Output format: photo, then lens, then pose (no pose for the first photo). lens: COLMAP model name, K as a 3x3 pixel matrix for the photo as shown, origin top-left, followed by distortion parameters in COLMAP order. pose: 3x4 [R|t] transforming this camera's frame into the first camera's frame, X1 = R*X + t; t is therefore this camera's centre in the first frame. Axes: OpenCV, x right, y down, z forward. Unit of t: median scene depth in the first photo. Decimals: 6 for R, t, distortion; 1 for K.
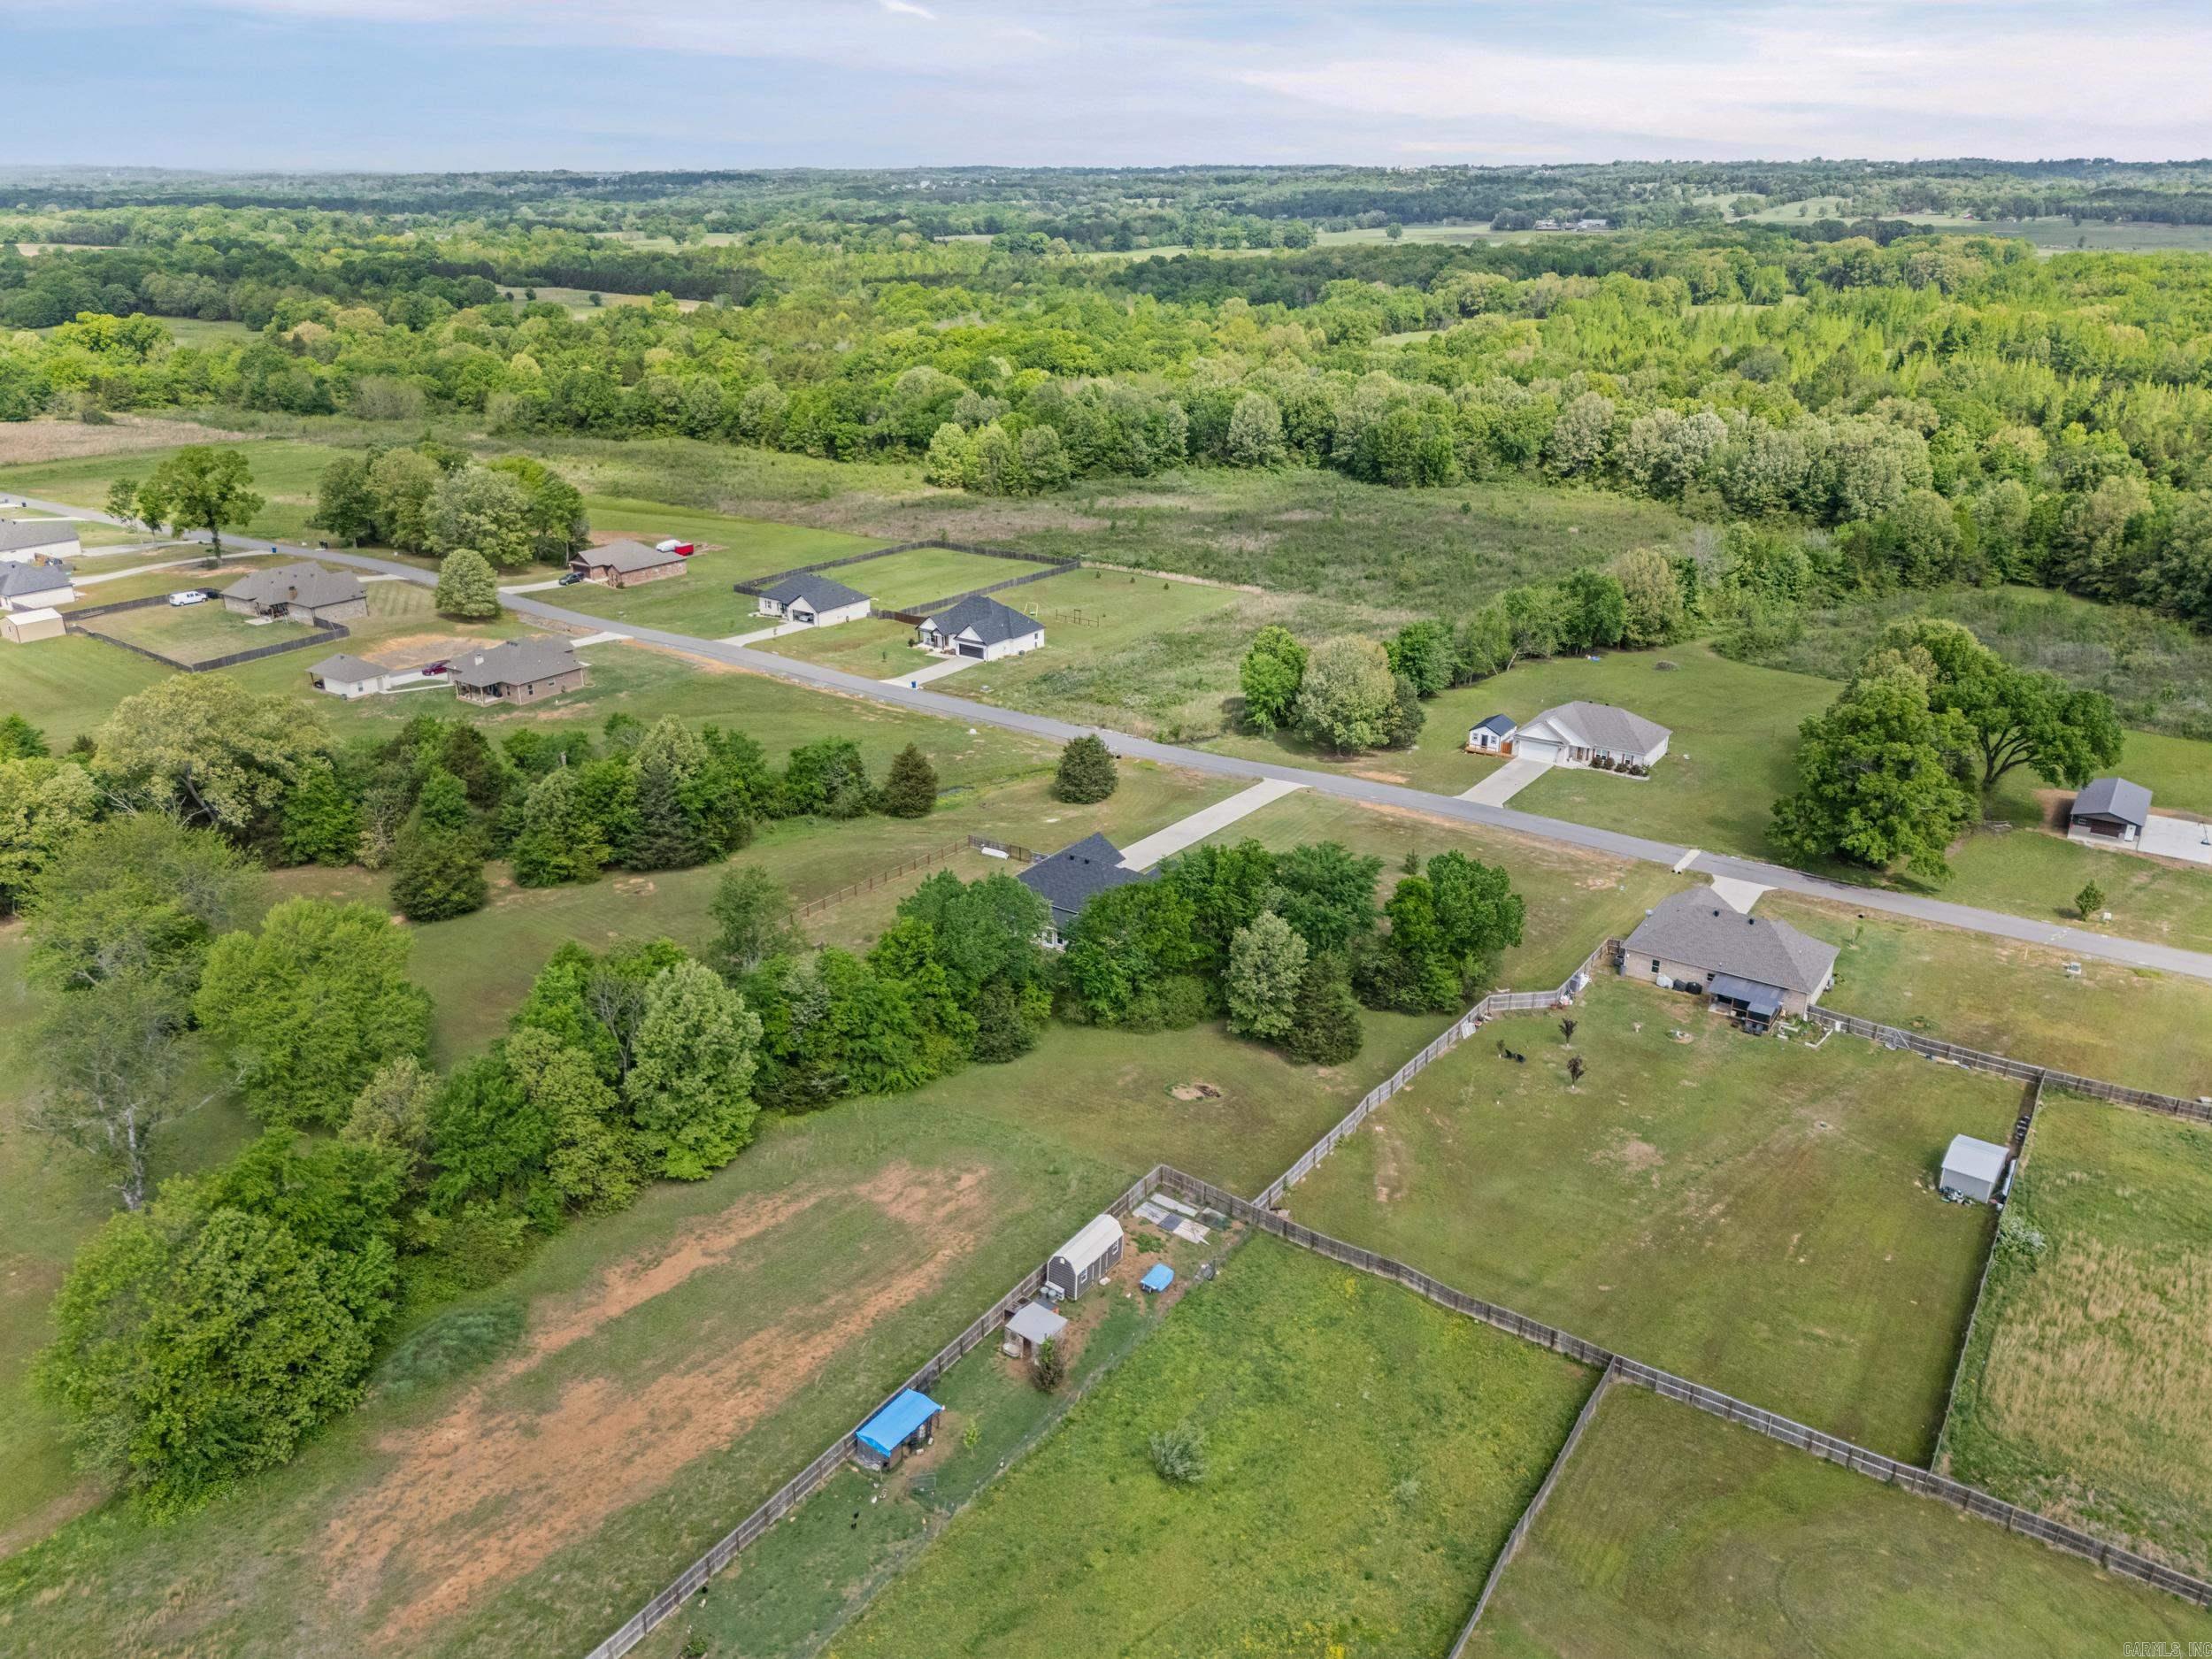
lens RADIAL K [[1641.5, 0, 1121.7], [0, 1641.5, 828.4], [0, 0, 1]] dist [0.061025, -0.050982]
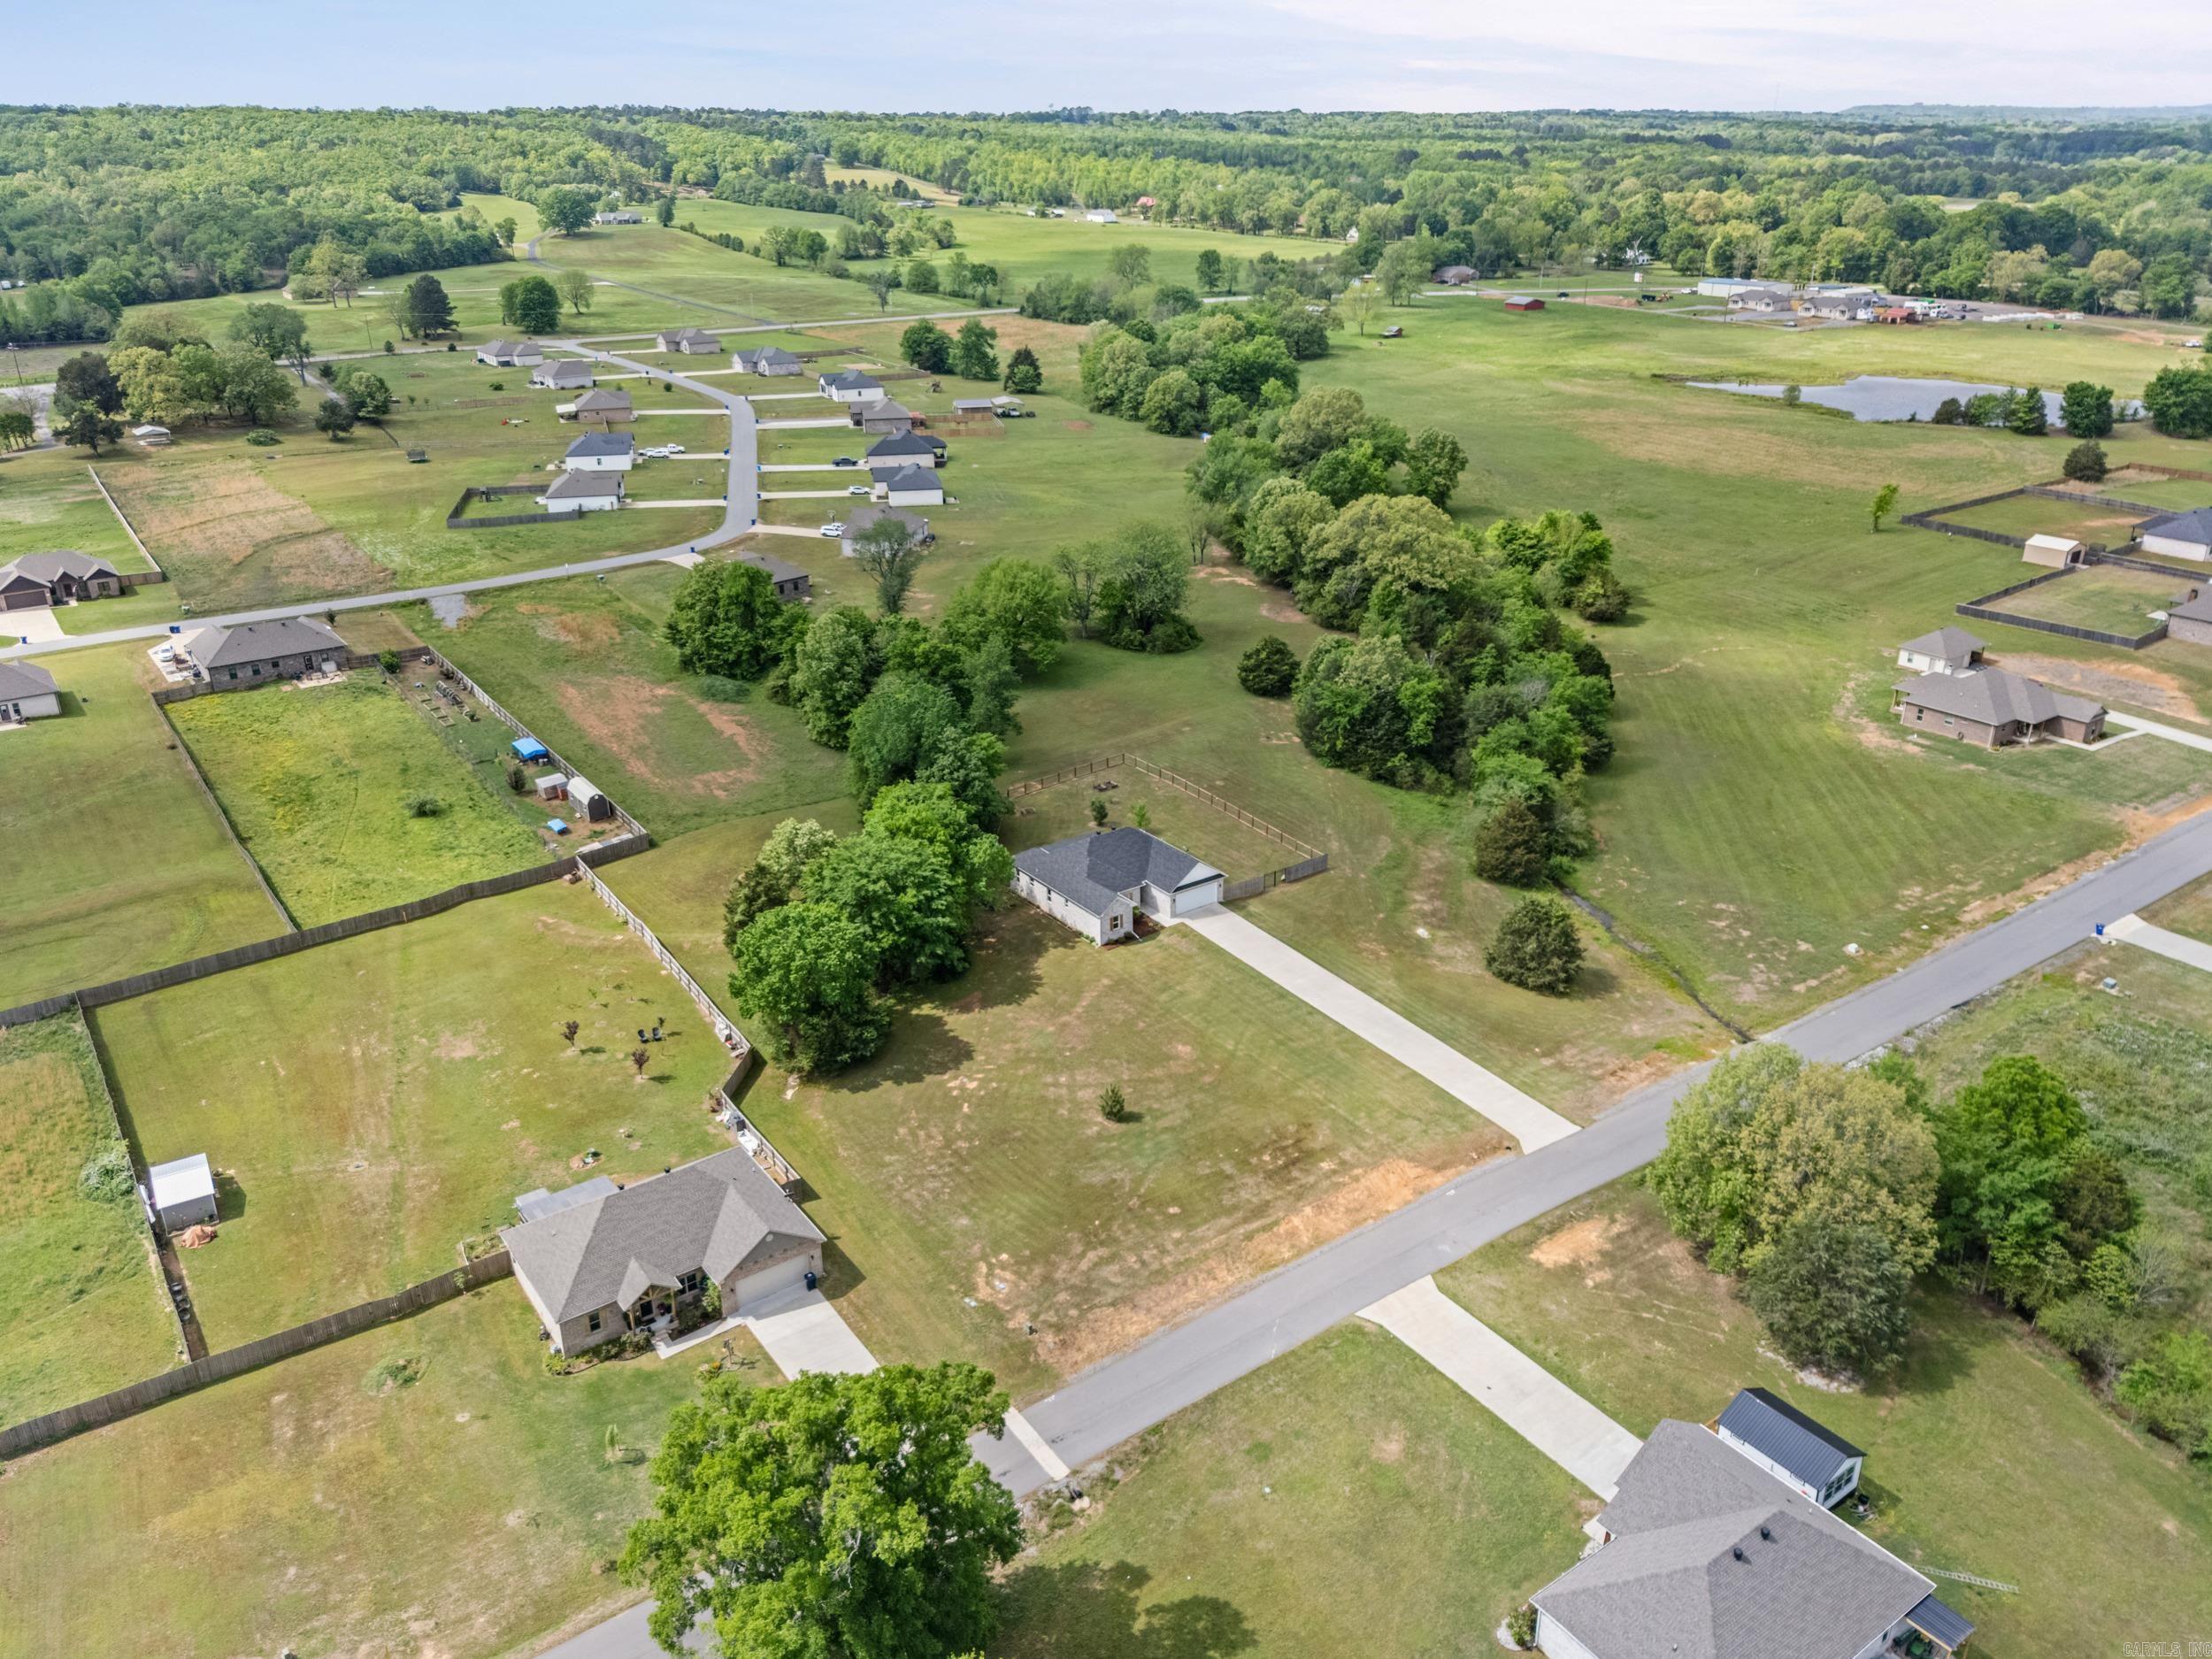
lens RADIAL K [[1675.9, 0, 1106.6], [0, 1675.9, 778.4], [0, 0, 1]] dist [0.107732, -0.166862]
pose [[-0.357904, 0.343506, -0.868279, 0.639263], [-0.336541, 0.819926, 0.463099, -0.361083], [0.871002, 0.457956, -0.177851, 0.895079]]
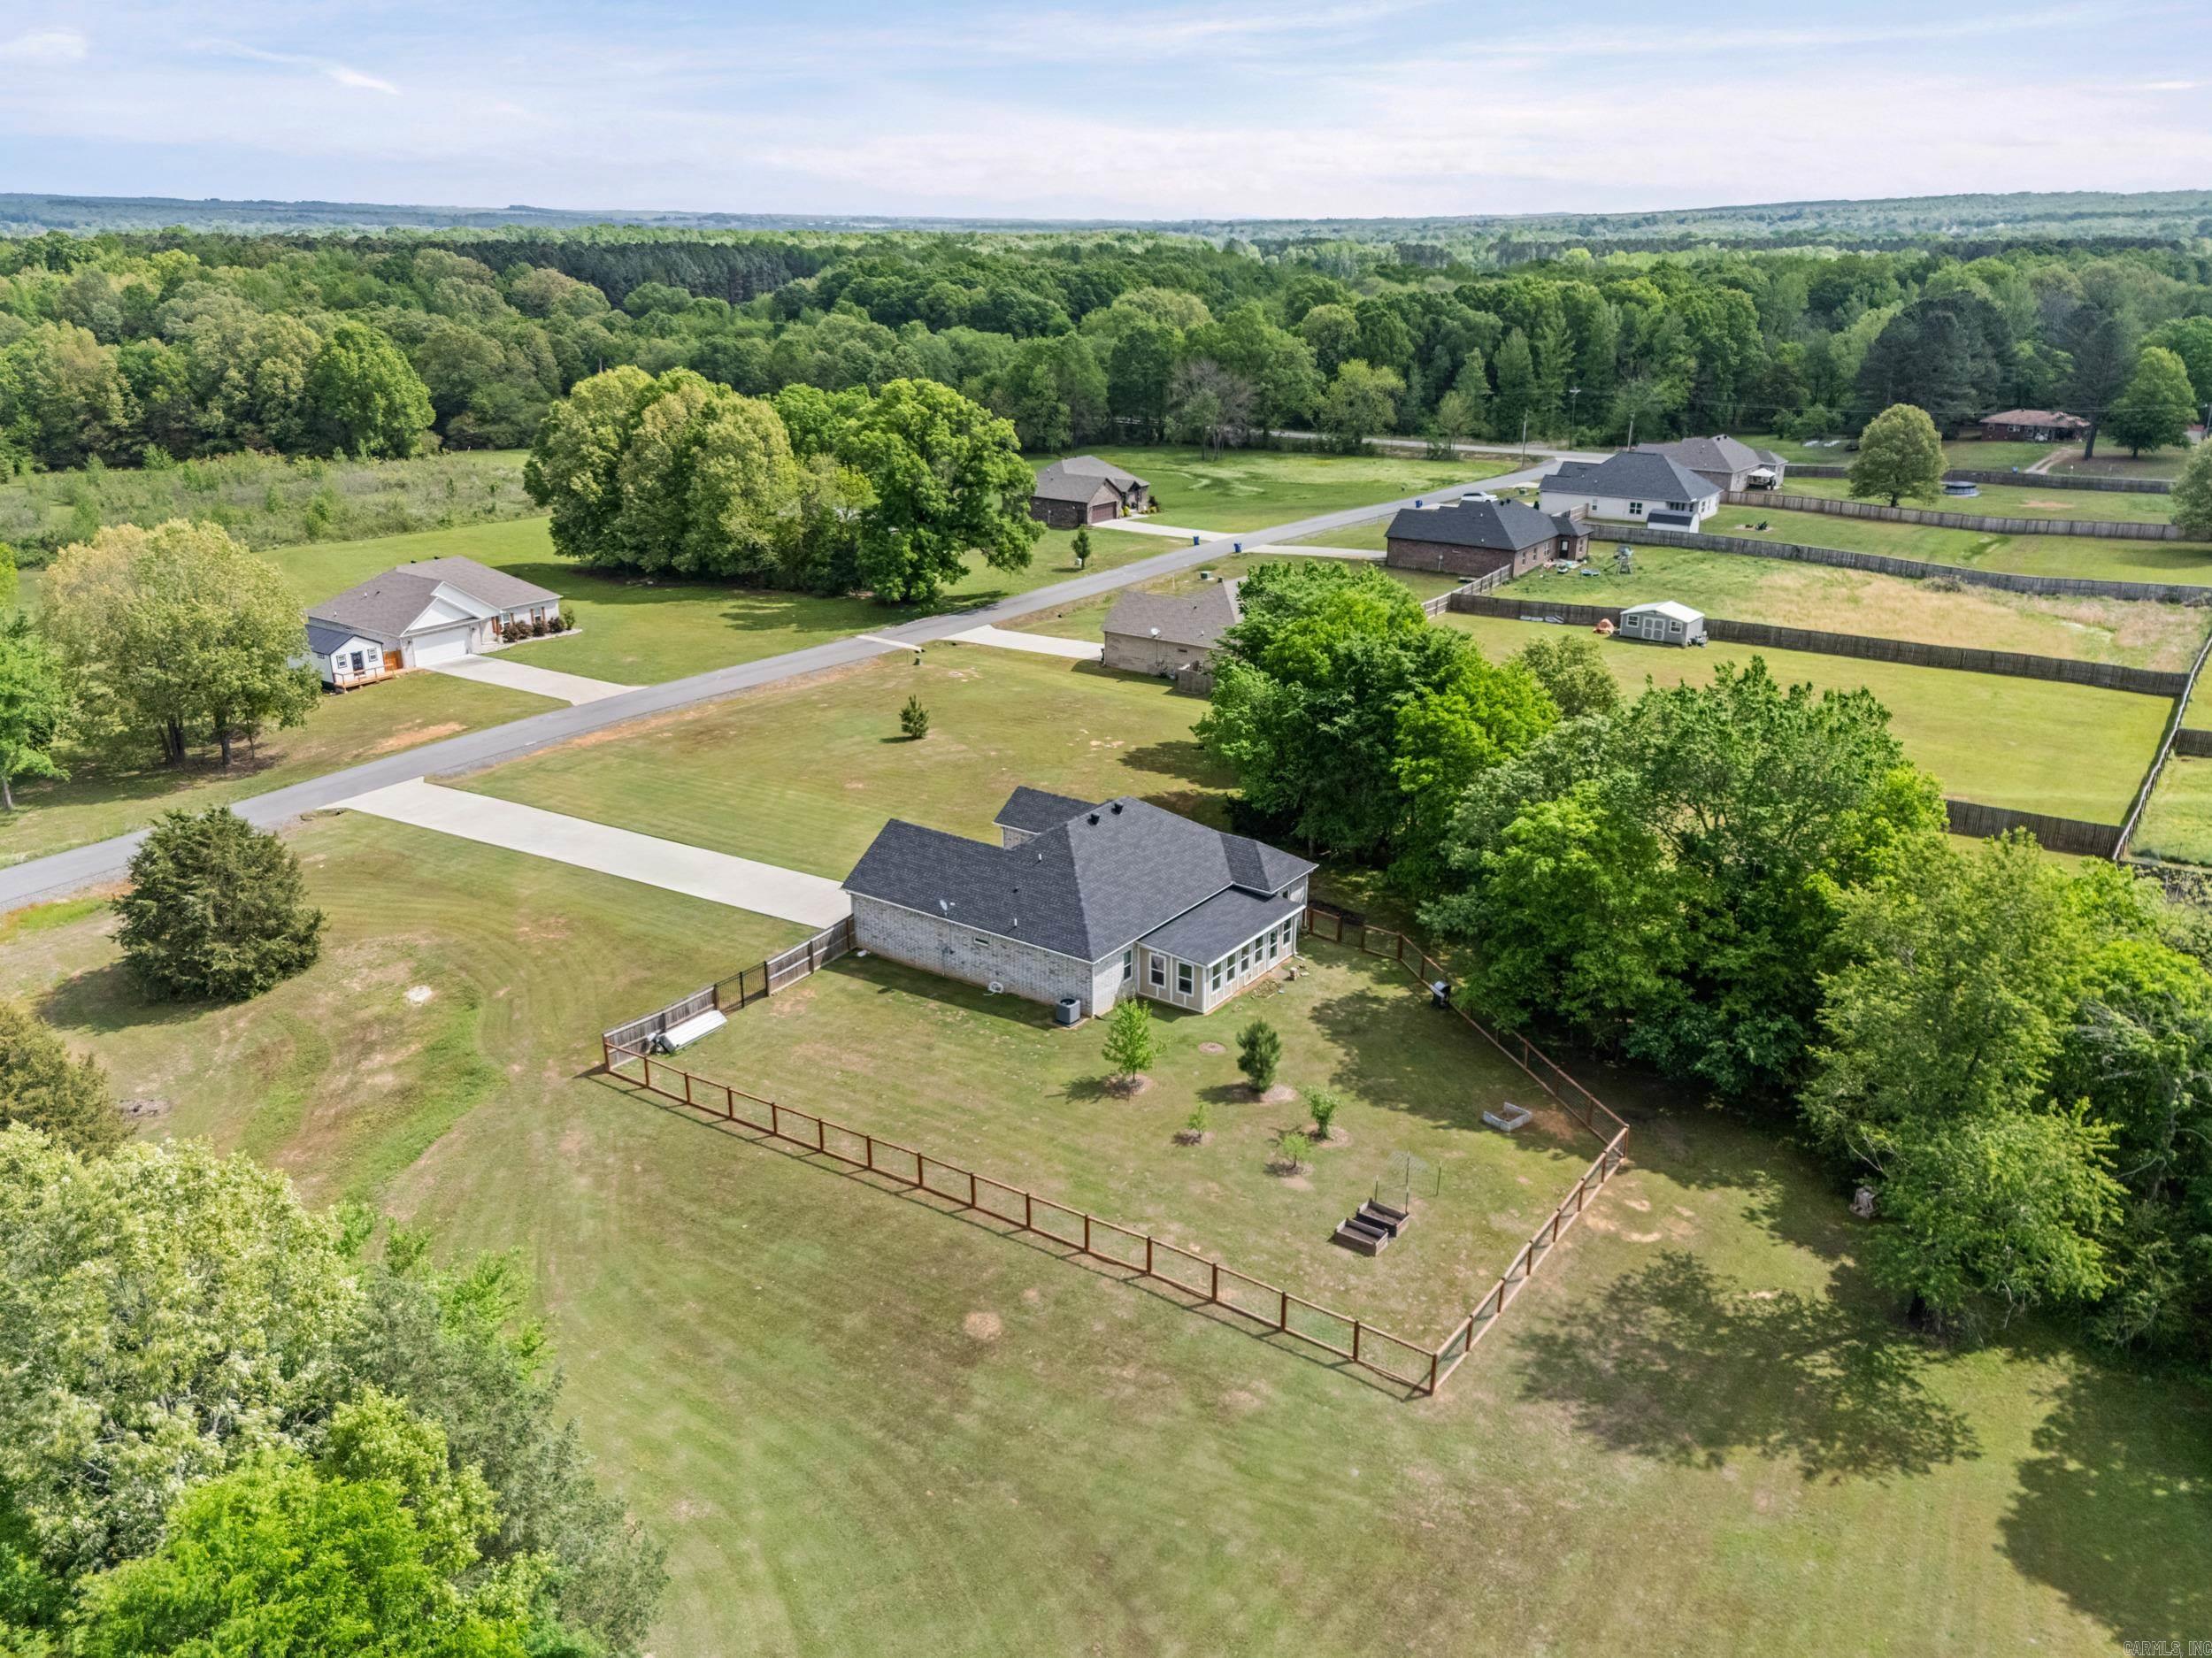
lens RADIAL K [[1641.5, 0, 1121.7], [0, 1641.5, 827.9], [0, 0, 1]] dist [0.061025, -0.050982]
pose [[0.032235, -0.341405, 0.939363, -0.352766], [0.361970, 0.880039, 0.307423, -0.088364], [-0.931632, 0.330112, 0.151946, 0.713020]]
